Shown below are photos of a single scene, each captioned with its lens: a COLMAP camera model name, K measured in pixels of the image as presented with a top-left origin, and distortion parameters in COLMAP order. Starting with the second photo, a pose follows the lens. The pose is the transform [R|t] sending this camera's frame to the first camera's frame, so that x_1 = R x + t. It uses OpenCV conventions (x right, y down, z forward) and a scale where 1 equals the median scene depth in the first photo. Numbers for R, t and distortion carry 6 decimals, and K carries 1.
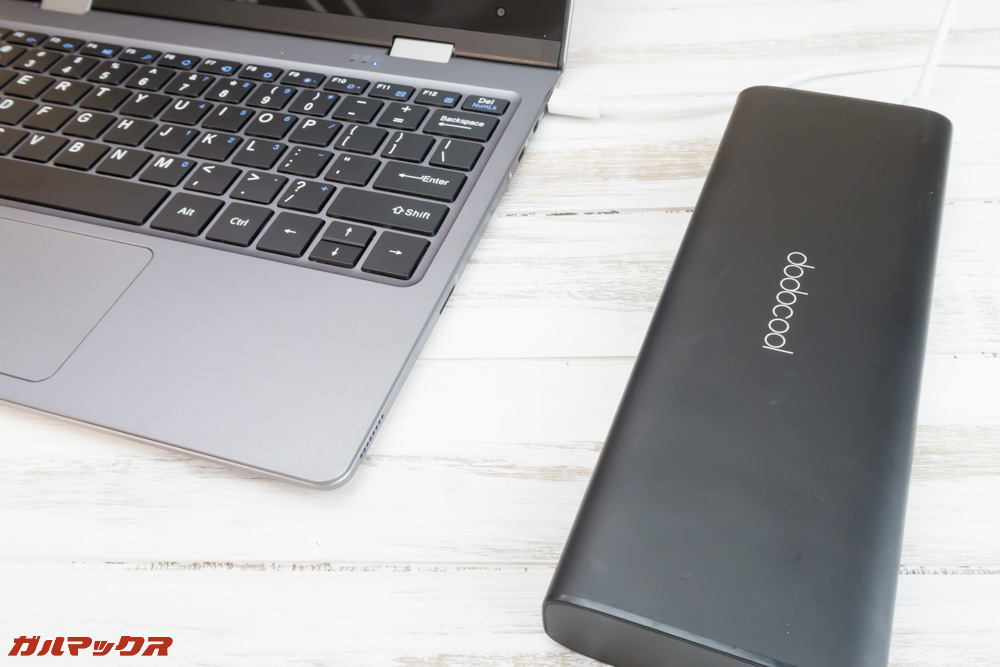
lens RADIAL K [[937.2, 0, 500.0], [0, 937.2, 333.5], [0, 0, 1]] dist [-0.006404, -0.009786]
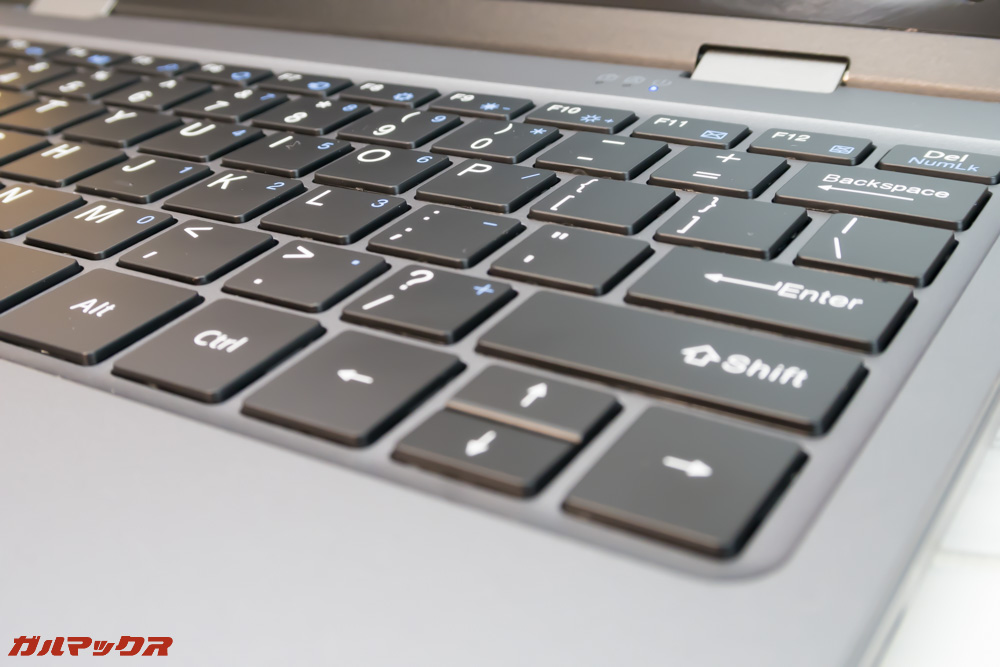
lens RADIAL K [[1277.2, 0, 500.0], [0, 1277.2, 333.5], [0, 0, 1]] dist [-0.026999, -0.053012]
pose [[0.974389, 0.100067, -0.201378, -0.081763], [-0.160324, 0.937090, -0.310096, 0.003627], [0.157679, 0.334440, 0.929133, 0.545687]]
